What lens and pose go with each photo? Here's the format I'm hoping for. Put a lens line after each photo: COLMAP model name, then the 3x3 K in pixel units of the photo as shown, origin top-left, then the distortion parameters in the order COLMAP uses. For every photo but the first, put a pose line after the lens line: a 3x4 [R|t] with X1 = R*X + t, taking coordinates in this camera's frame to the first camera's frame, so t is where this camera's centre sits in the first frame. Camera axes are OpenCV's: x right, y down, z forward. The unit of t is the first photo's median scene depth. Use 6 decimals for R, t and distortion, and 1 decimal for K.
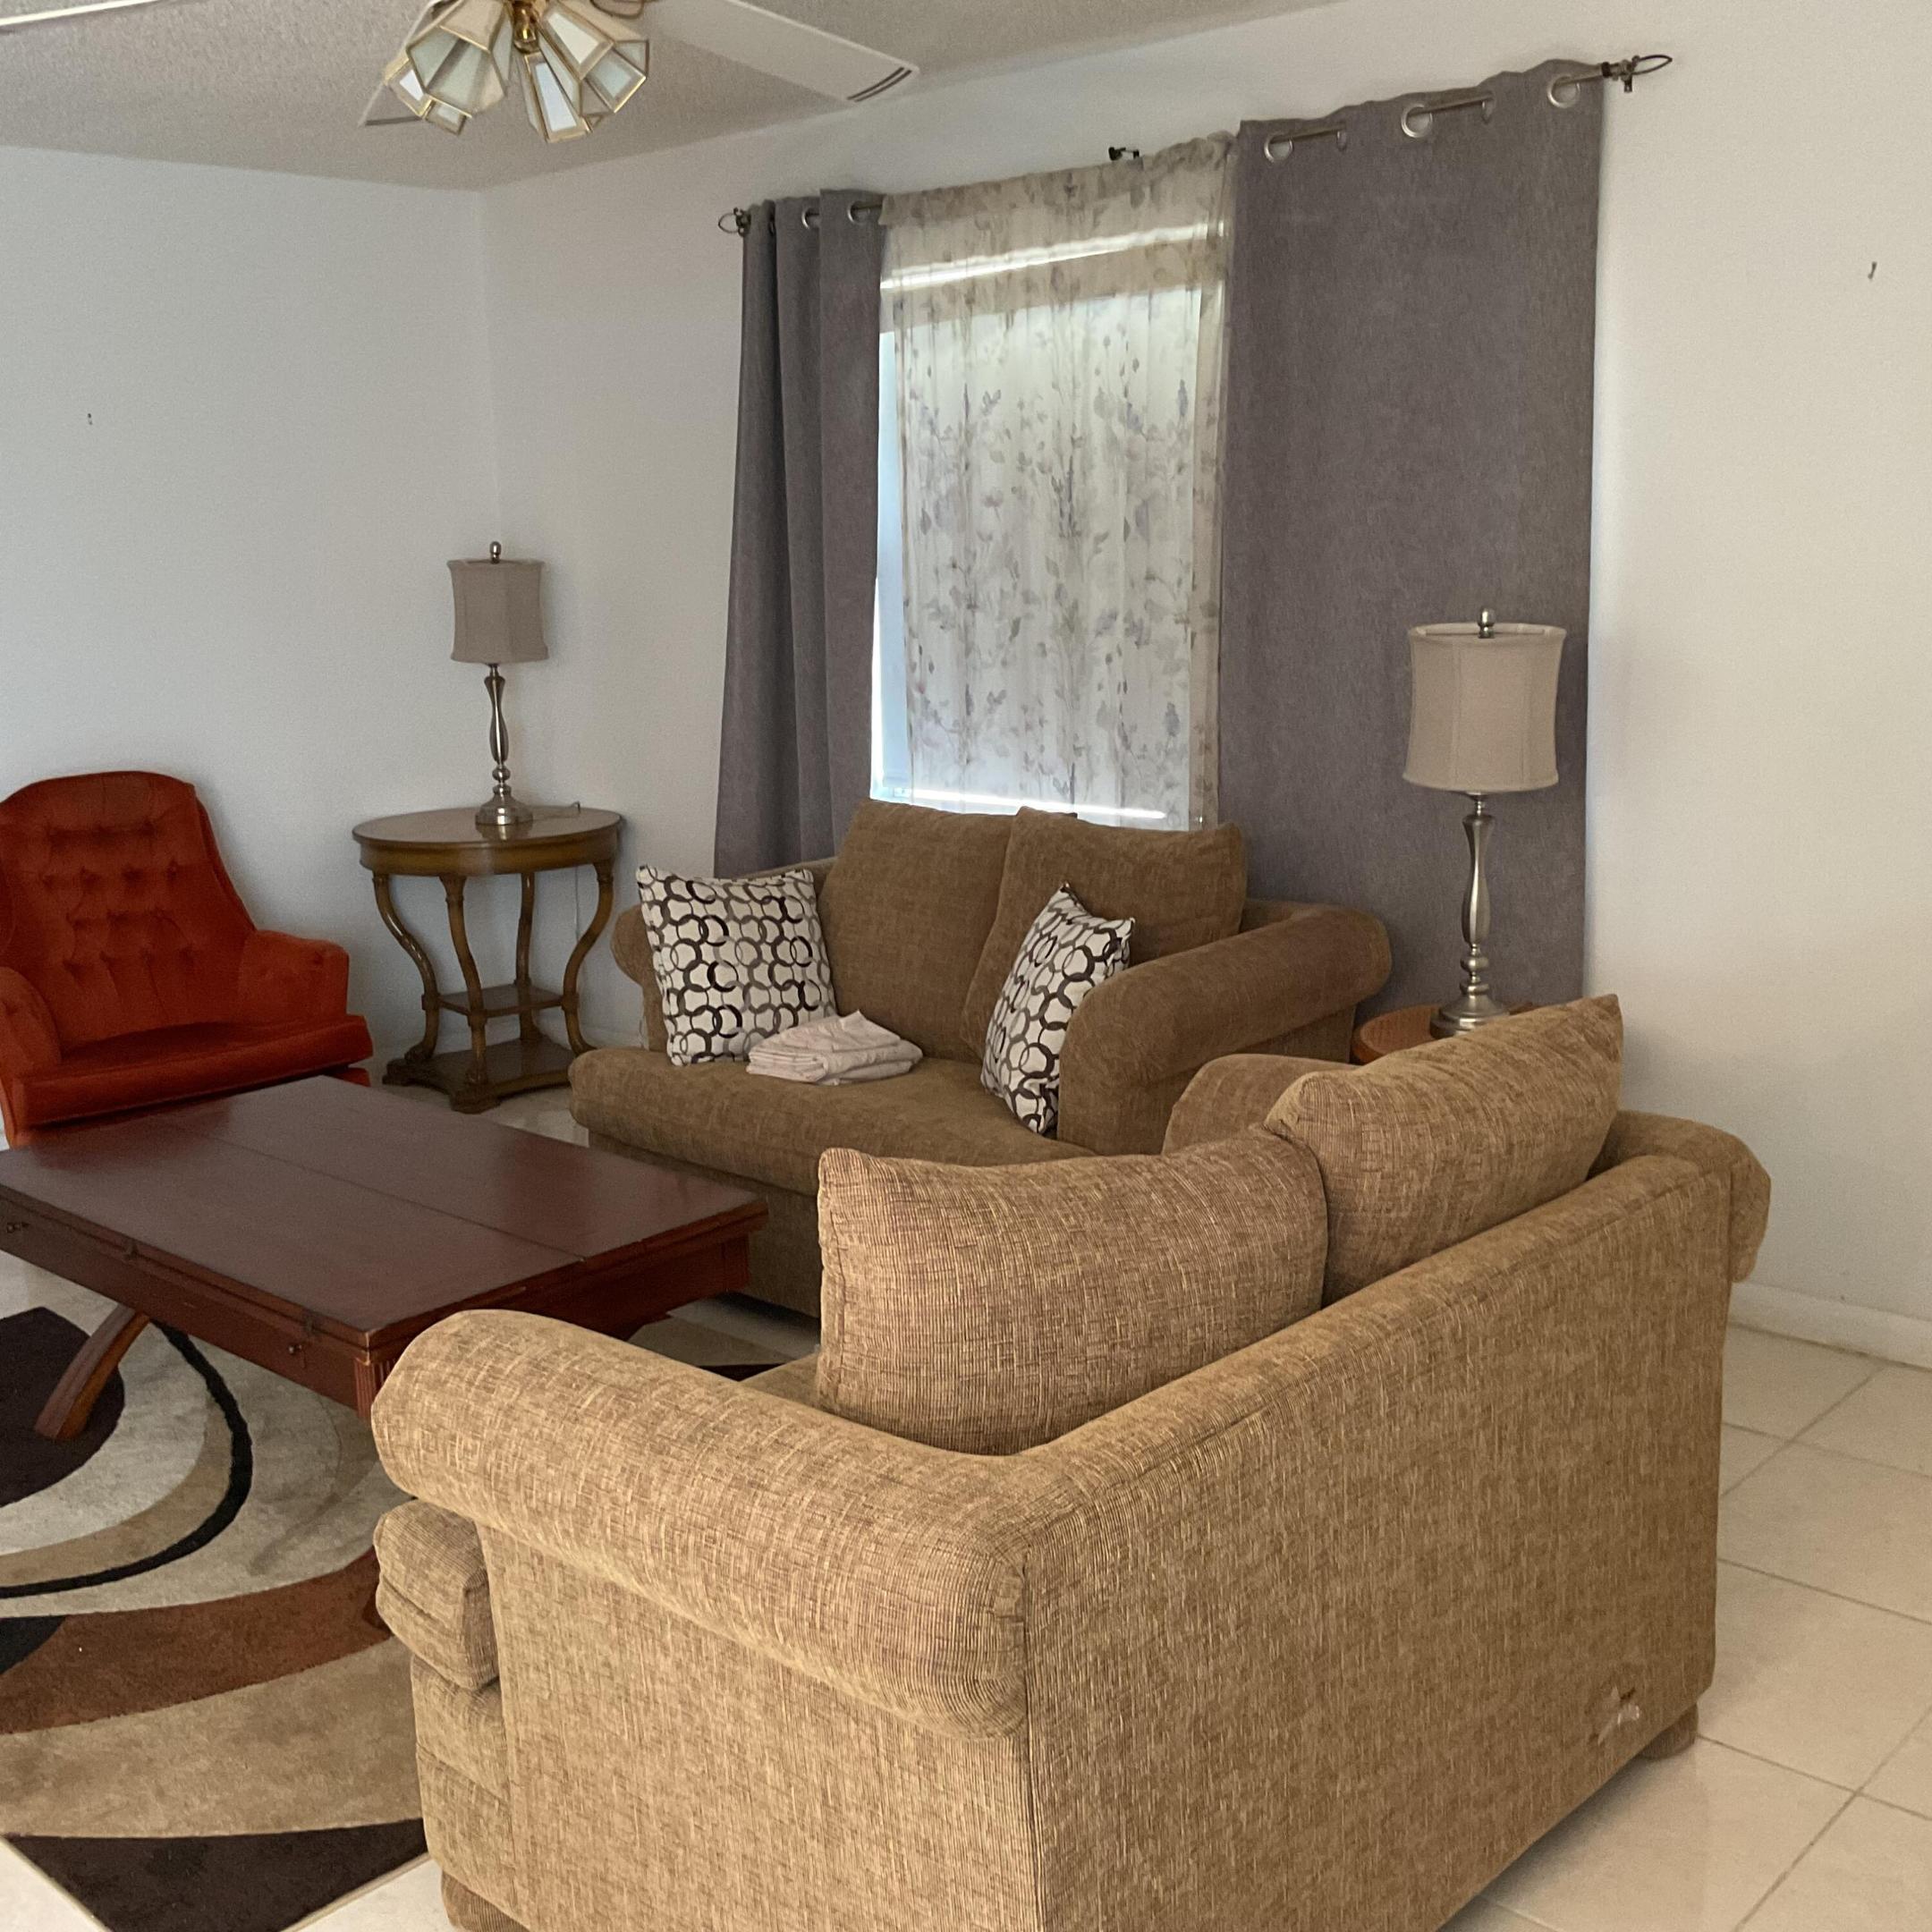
lens RADIAL K [[2146.4, 0, 965.6], [0, 2146.4, 966.7], [0, 0, 1]] dist [0.005789, 0.000000]
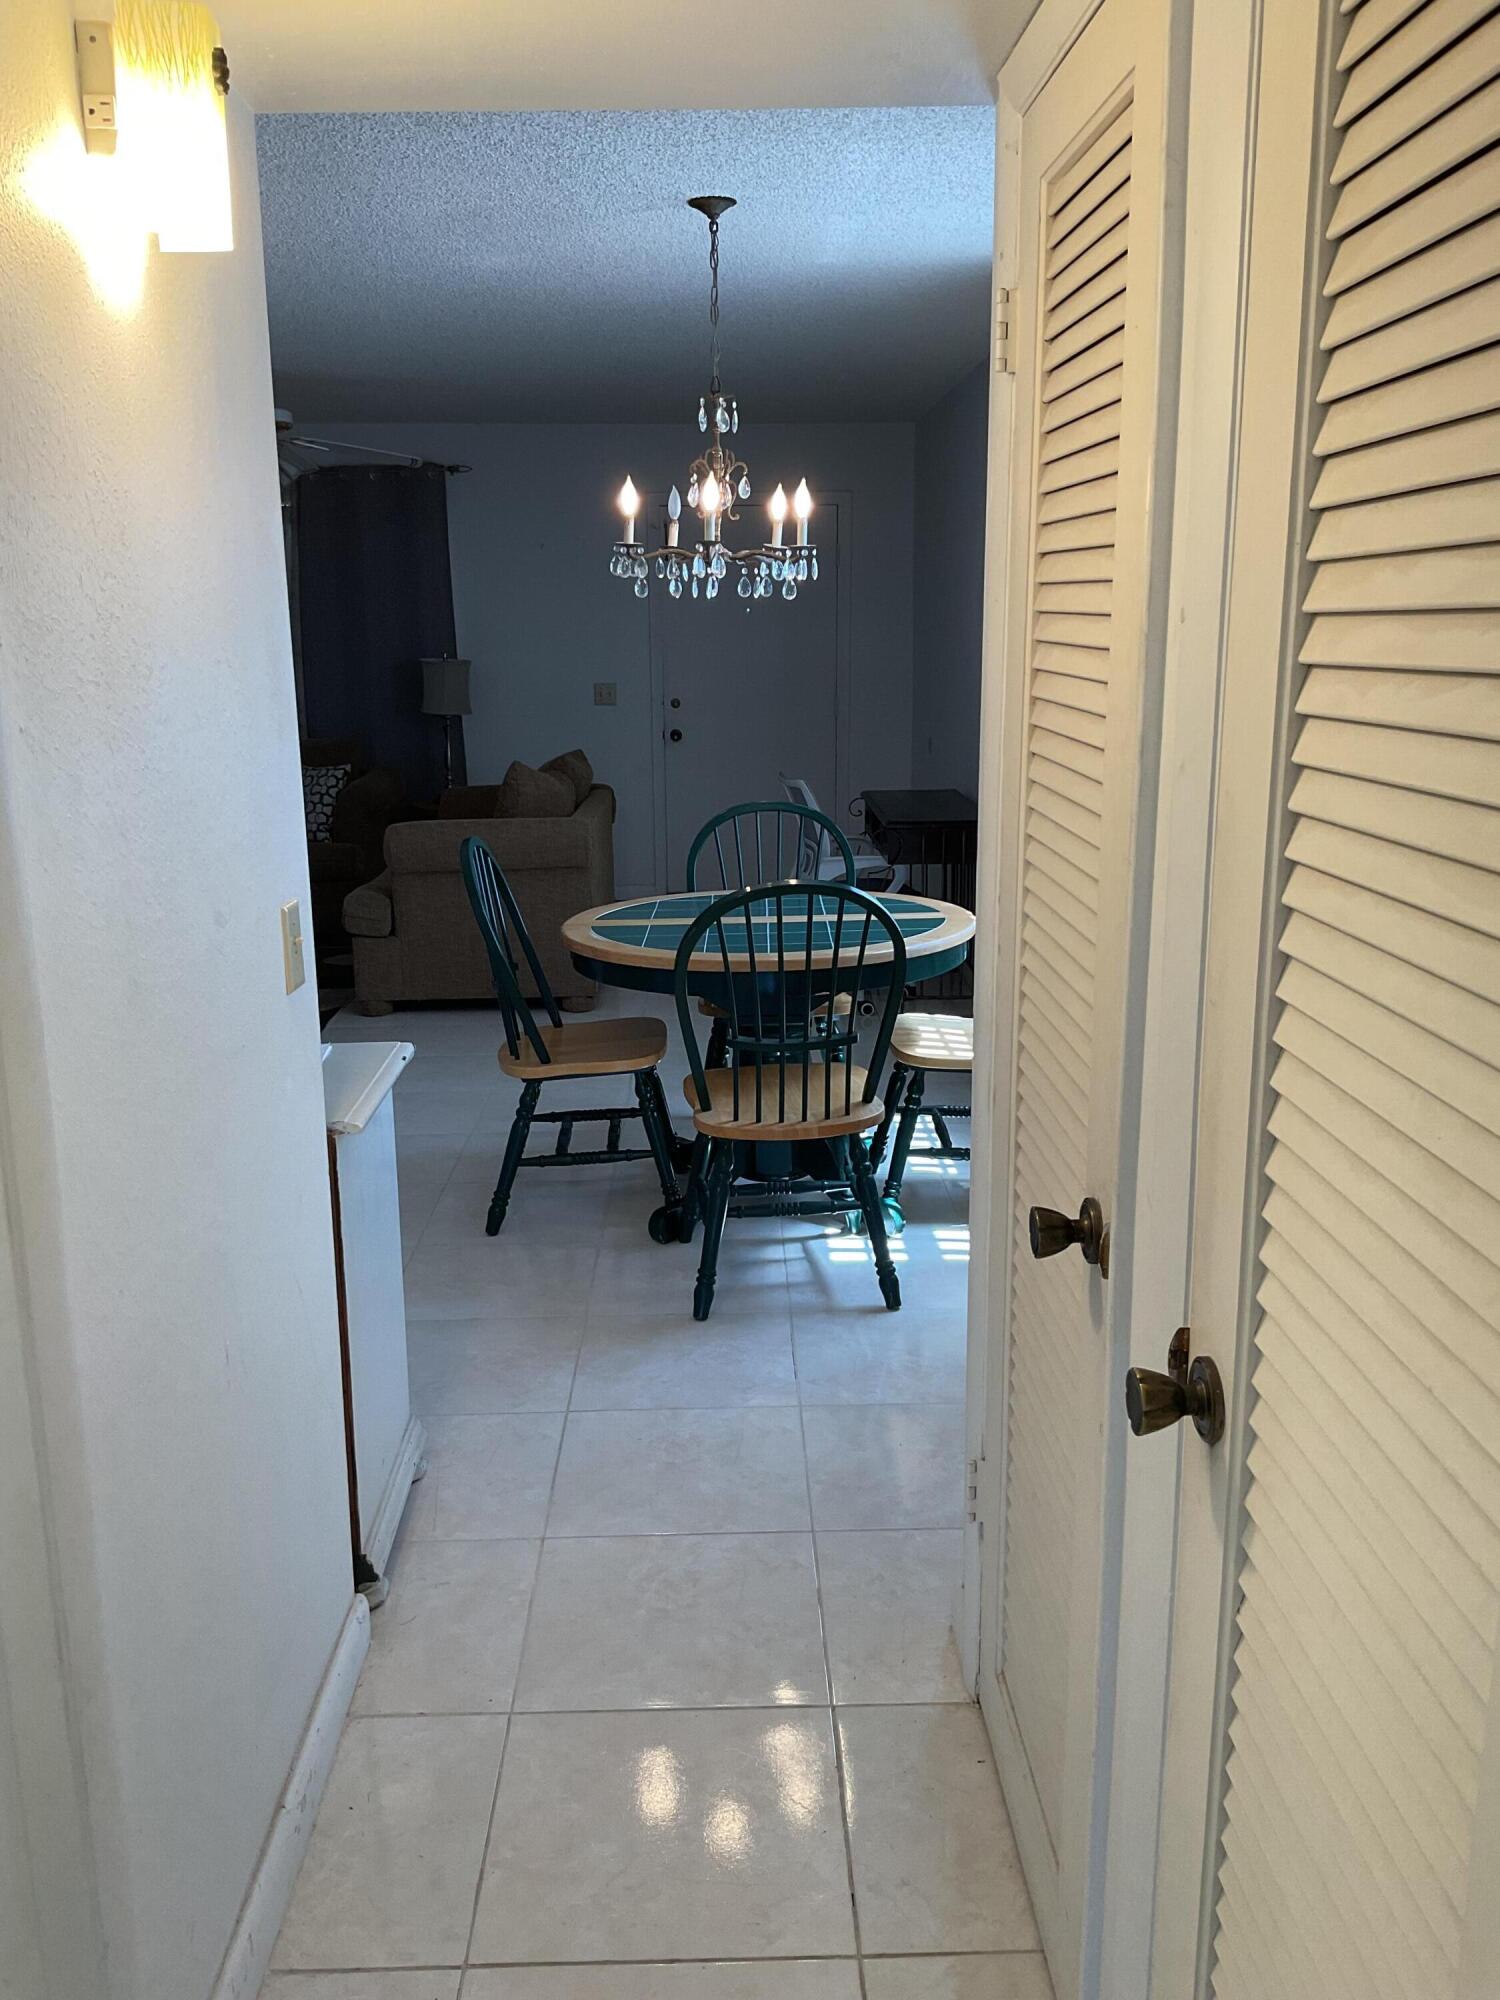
lens RADIAL K [[1681.0, 0, 748.8], [0, 1681.0, 999.9], [0, 0, 1]] dist [-0.000153, 0.000024]
pose [[0.715064, -0.150514, 0.682663, -1.084425], [0.134432, 0.987926, 0.077006, 0.181749], [-0.686011, 0.036708, 0.726665, -0.931112]]
